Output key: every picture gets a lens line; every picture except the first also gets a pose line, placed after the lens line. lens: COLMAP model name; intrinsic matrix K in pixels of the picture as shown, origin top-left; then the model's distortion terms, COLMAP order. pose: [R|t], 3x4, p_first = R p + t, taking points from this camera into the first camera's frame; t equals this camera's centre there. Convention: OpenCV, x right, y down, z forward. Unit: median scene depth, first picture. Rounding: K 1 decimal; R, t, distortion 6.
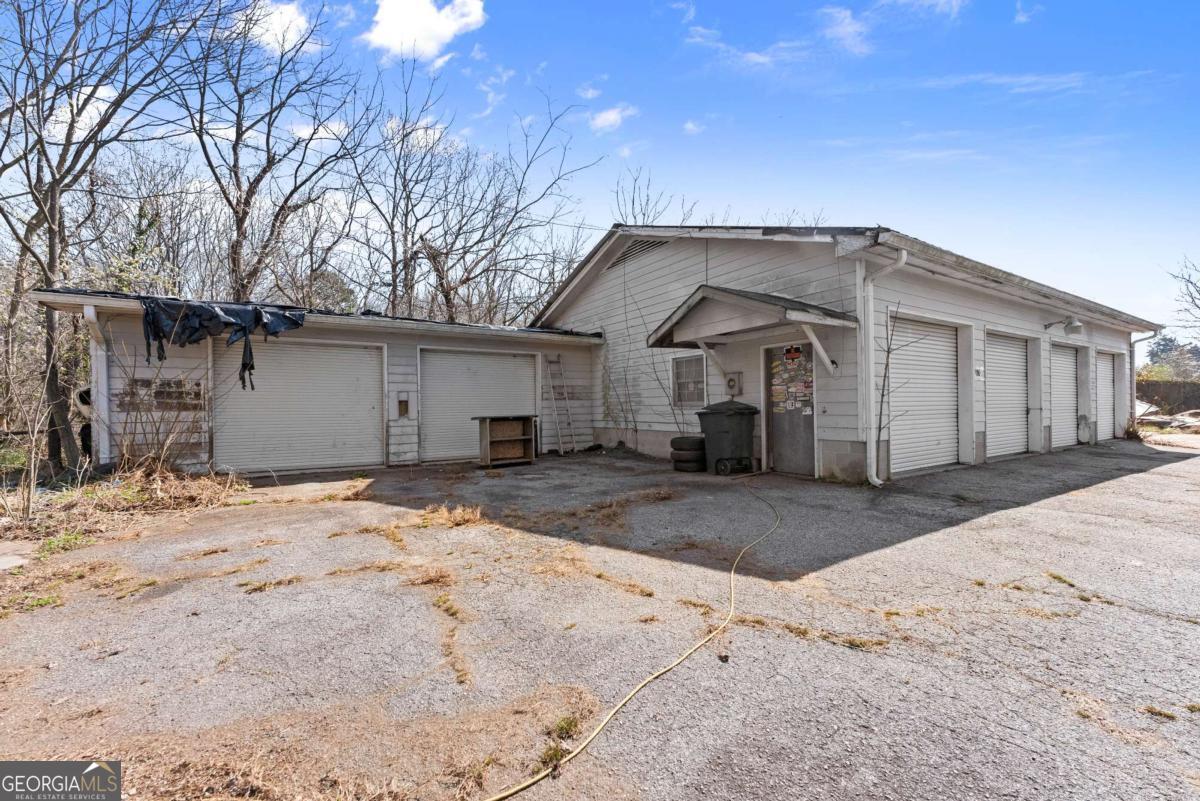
lens RADIAL K [[482.0, 0, 598.5], [0, 482.0, 402.5], [0, 0, 1]] dist [0.003818, 0.000372]
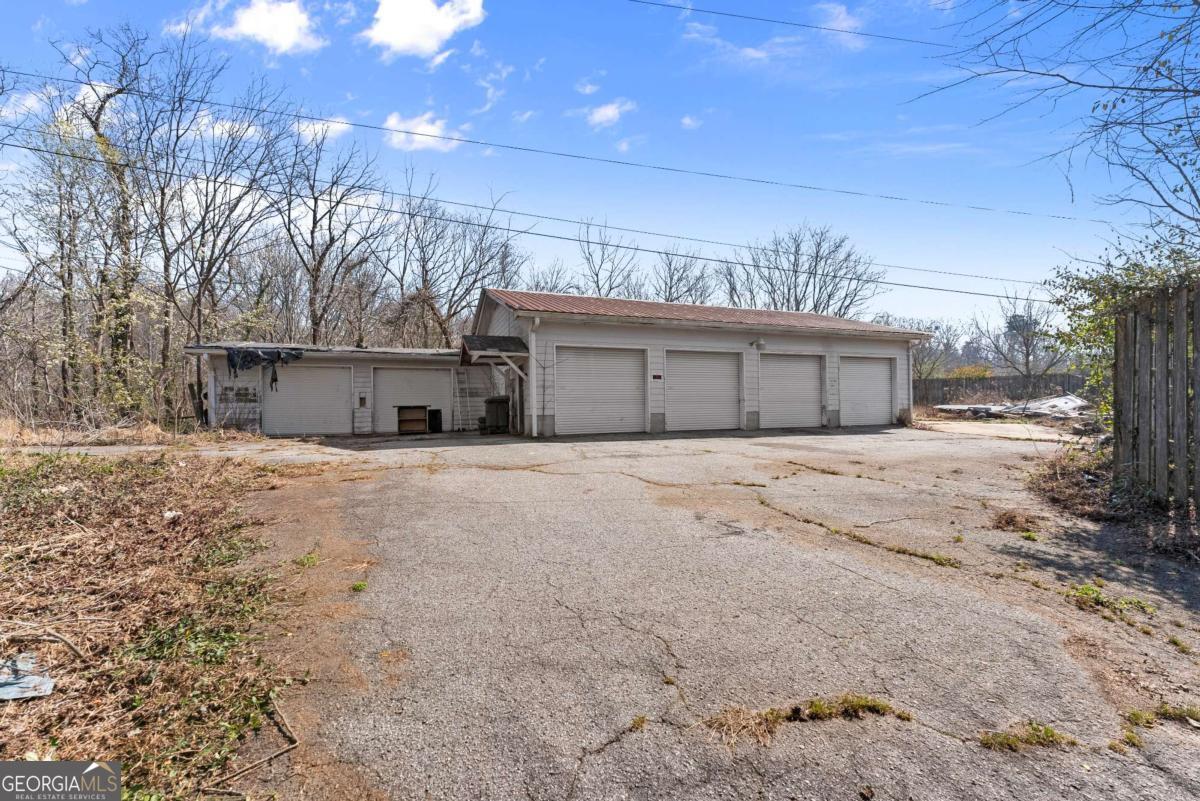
lens RADIAL K [[482.0, 0, 601.5], [0, 482.0, 402.1], [0, 0, 1]] dist [0.003818, 0.000372]
pose [[0.980365, -0.005666, -0.197109, 0.878593], [0.004324, 0.999964, -0.007238, 0.032361], [0.197143, 0.006244, 0.980355, -0.607407]]
